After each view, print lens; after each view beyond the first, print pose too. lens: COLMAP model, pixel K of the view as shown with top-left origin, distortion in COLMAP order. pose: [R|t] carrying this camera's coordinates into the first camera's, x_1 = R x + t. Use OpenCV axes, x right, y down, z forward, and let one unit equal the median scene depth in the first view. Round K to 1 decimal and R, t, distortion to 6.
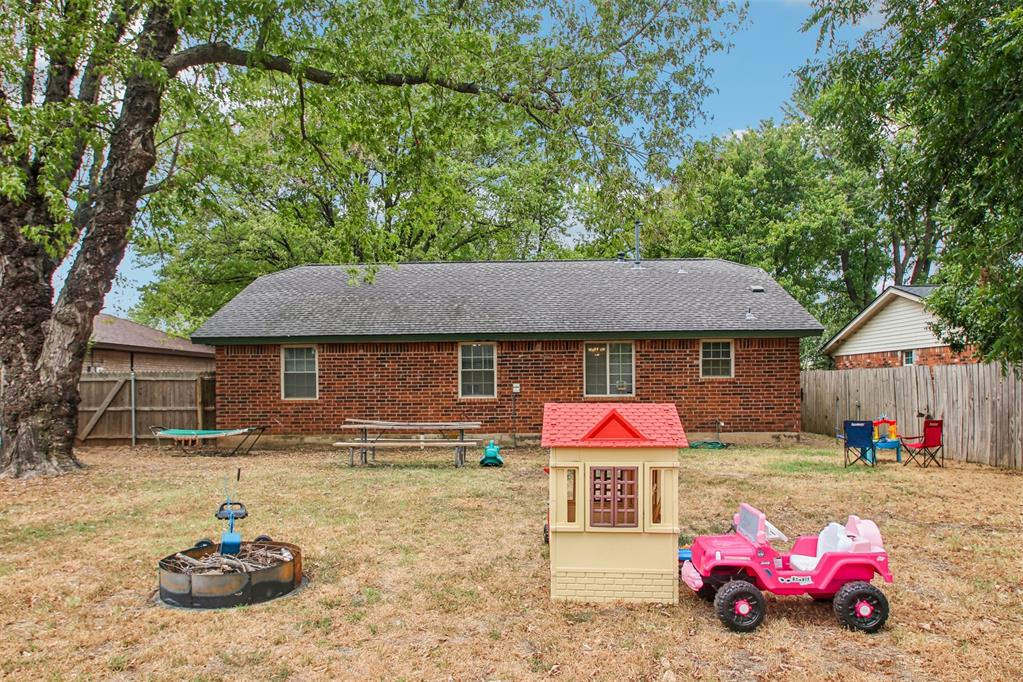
lens RADIAL K [[659.1, 0, 511.3], [0, 659.1, 402.9], [0, 0, 1]] dist [0.002704, -0.001151]
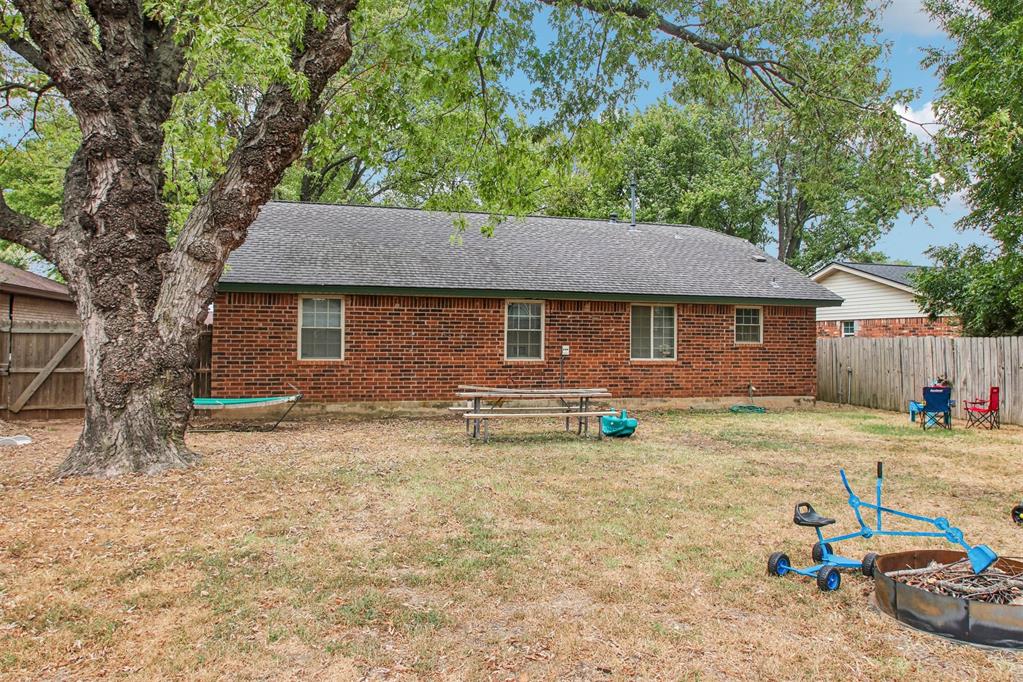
lens RADIAL K [[664.6, 0, 511.5], [0, 664.6, 341.0], [0, 0, 1]] dist [-0.000429, -0.000862]
pose [[0.955128, 0.018670, 0.295603, -0.343737], [-0.010259, 0.999498, -0.029981, -0.006838], [-0.296014, 0.025603, 0.954840, 0.120223]]
